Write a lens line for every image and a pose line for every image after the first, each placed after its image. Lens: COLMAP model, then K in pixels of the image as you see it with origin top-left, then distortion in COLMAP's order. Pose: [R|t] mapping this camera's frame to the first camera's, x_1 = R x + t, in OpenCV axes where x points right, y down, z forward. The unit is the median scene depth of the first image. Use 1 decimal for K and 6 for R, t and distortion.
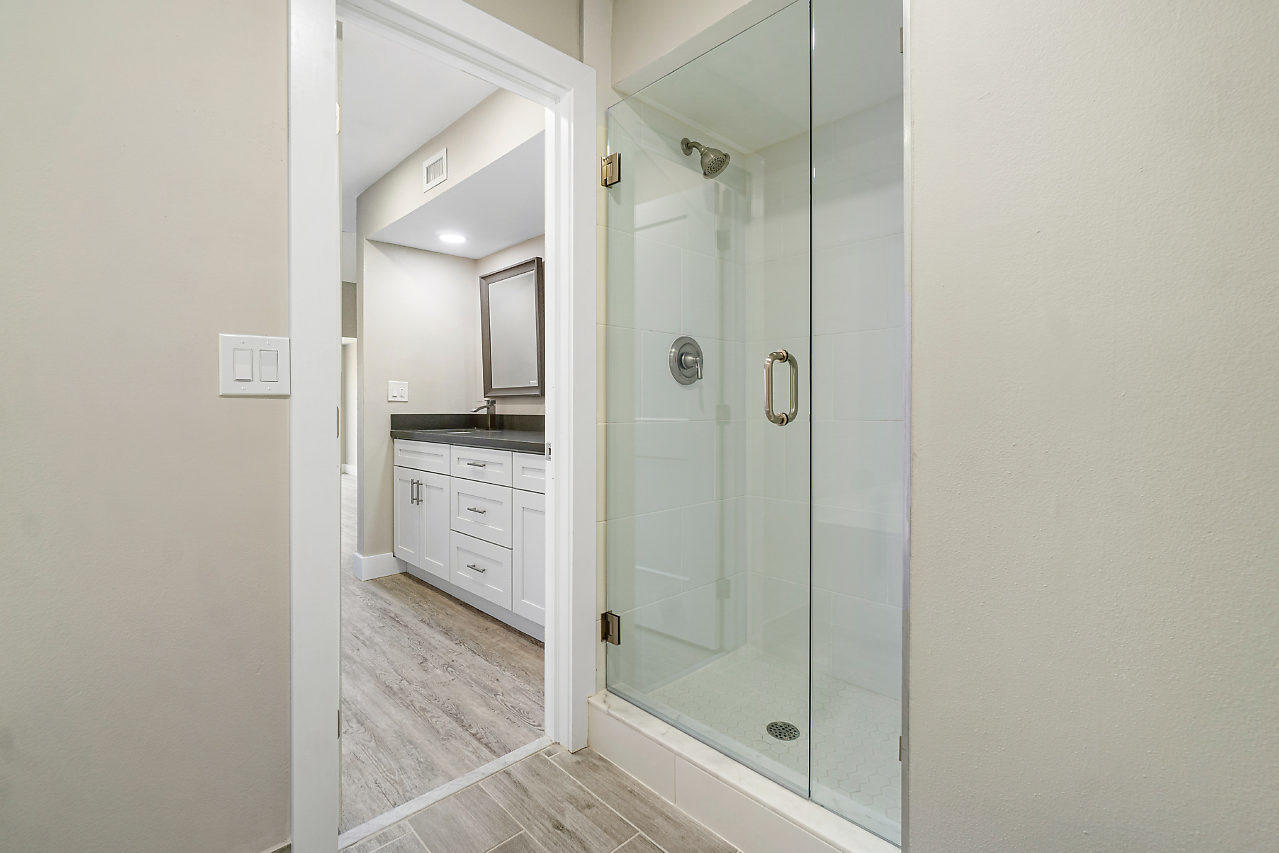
lens RADIAL K [[564.1, 0, 643.8], [0, 564.1, 413.0], [0, 0, 1]] dist [-0.004881, 0.002721]
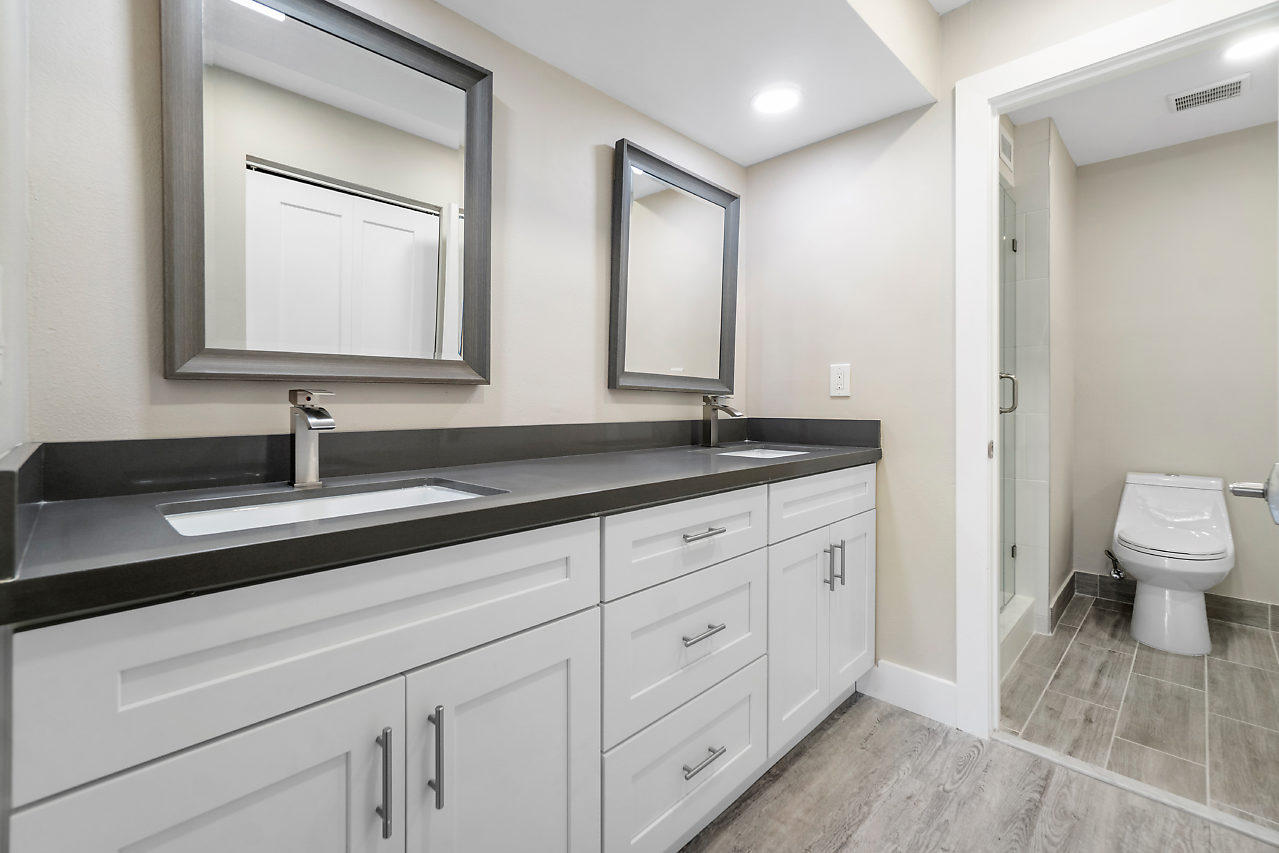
lens RADIAL K [[564.1, 0, 601.9], [0, 564.1, 402.6], [0, 0, 1]] dist [-0.004881, 0.002721]
pose [[0.014732, -0.006284, 0.999872, -1.073737], [0.015201, 0.999866, 0.006060, -0.028044], [-0.999776, 0.015110, 0.014826, 1.526322]]
